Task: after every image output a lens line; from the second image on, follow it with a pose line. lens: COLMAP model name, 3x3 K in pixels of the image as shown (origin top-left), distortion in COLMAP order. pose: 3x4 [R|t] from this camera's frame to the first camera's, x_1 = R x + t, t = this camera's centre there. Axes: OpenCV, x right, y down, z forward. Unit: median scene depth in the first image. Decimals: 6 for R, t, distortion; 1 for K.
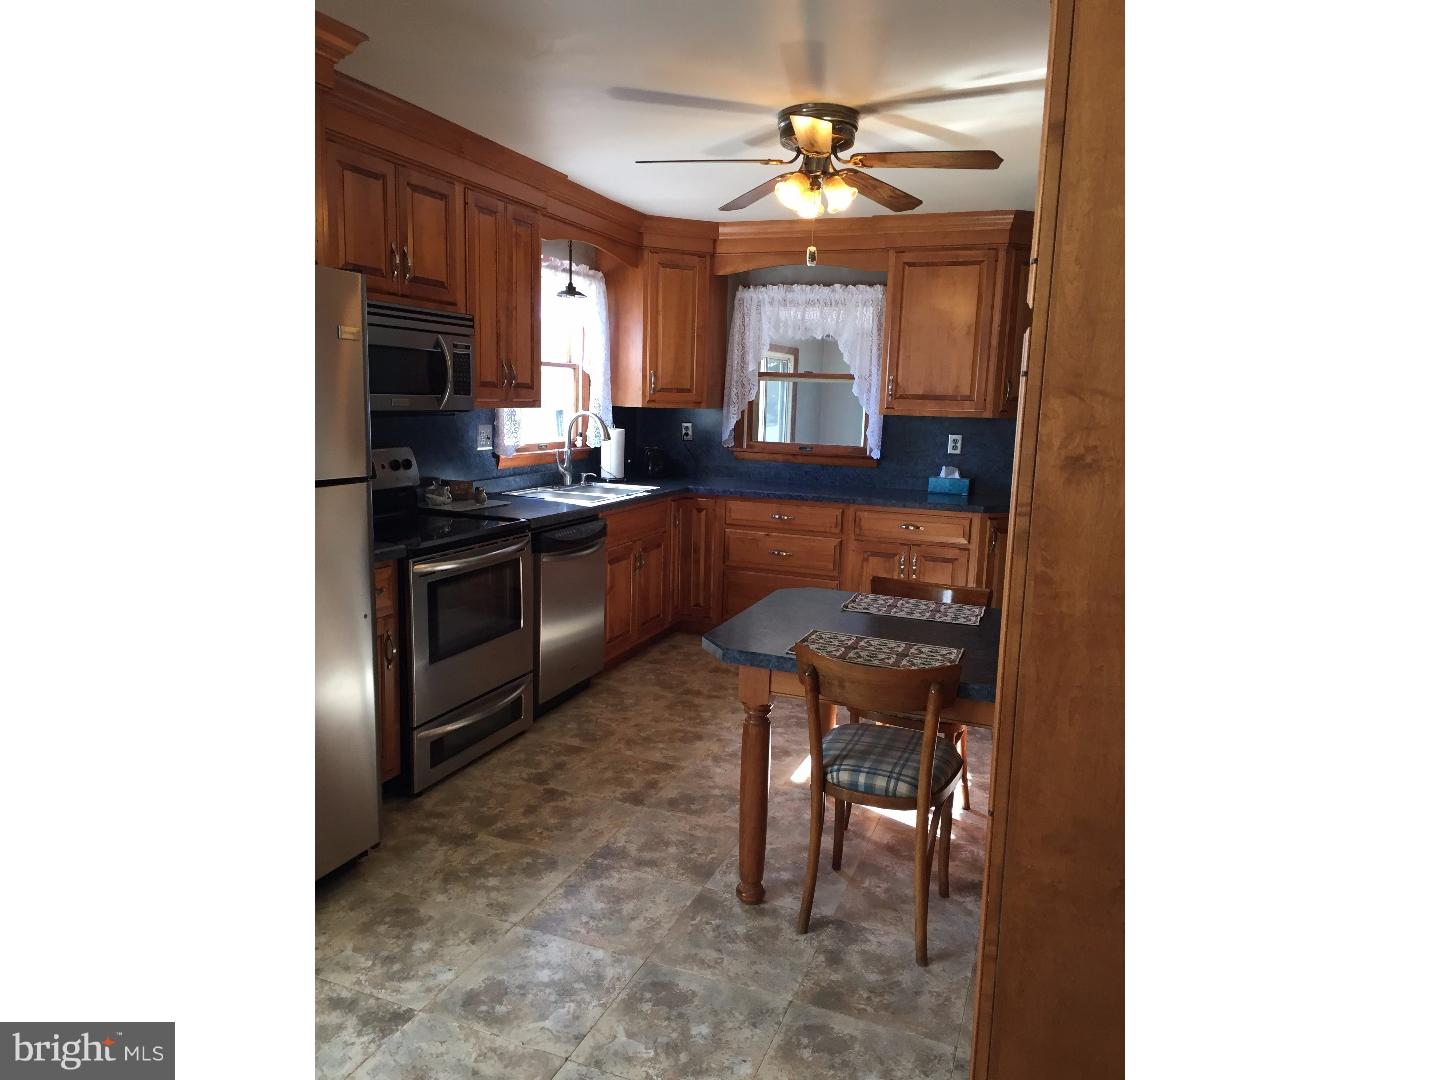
lens RADIAL K [[912.2, 0, 720.0], [0, 912.2, 540.0], [0, 0, 1]] dist [0.058739, -0.001575]
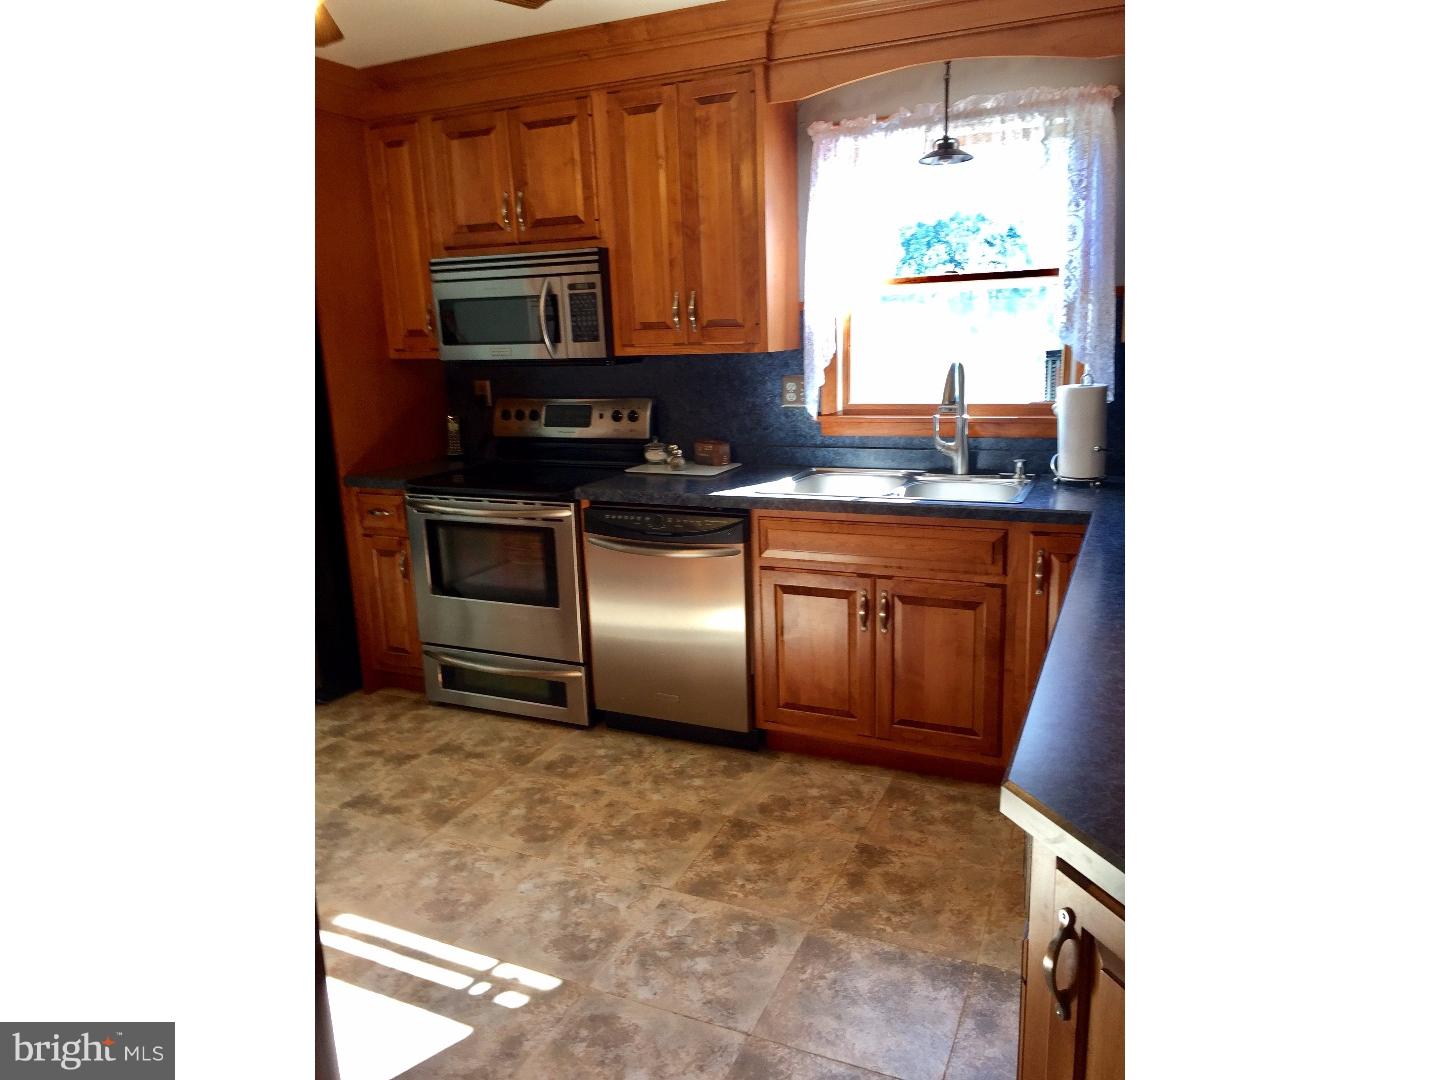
lens RADIAL K [[912.2, 0, 720.0], [0, 912.2, 540.0], [0, 0, 1]] dist [0.058739, -0.001575]
pose [[-0.049221, 0.190607, -0.980432, 0.645308], [-0.131274, 0.971871, 0.195534, -0.164582], [0.990124, 0.138329, -0.022815, 1.201505]]
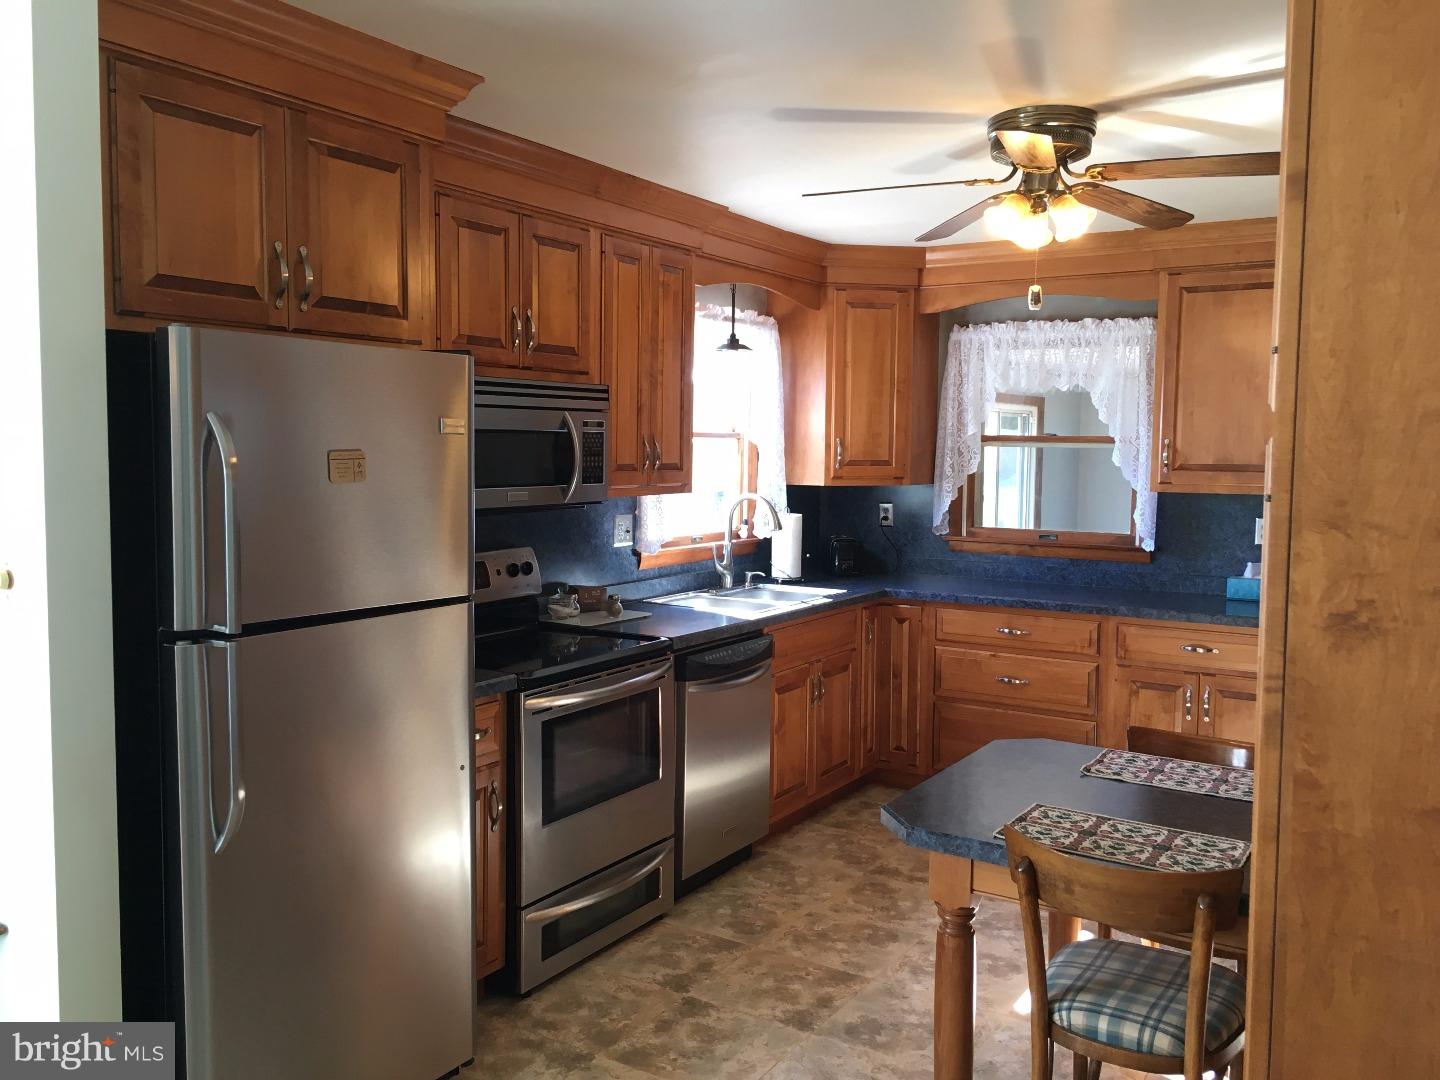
lens RADIAL K [[1208.4, 0, 720.0], [0, 1208.4, 540.0], [0, 0, 1]] dist [0.099406, -0.125256]
pose [[0.981833, -0.006444, -0.189636, 0.030780], [-0.009312, 0.996583, -0.082075, -0.022552], [0.189516, 0.082349, 0.978418, -0.015474]]
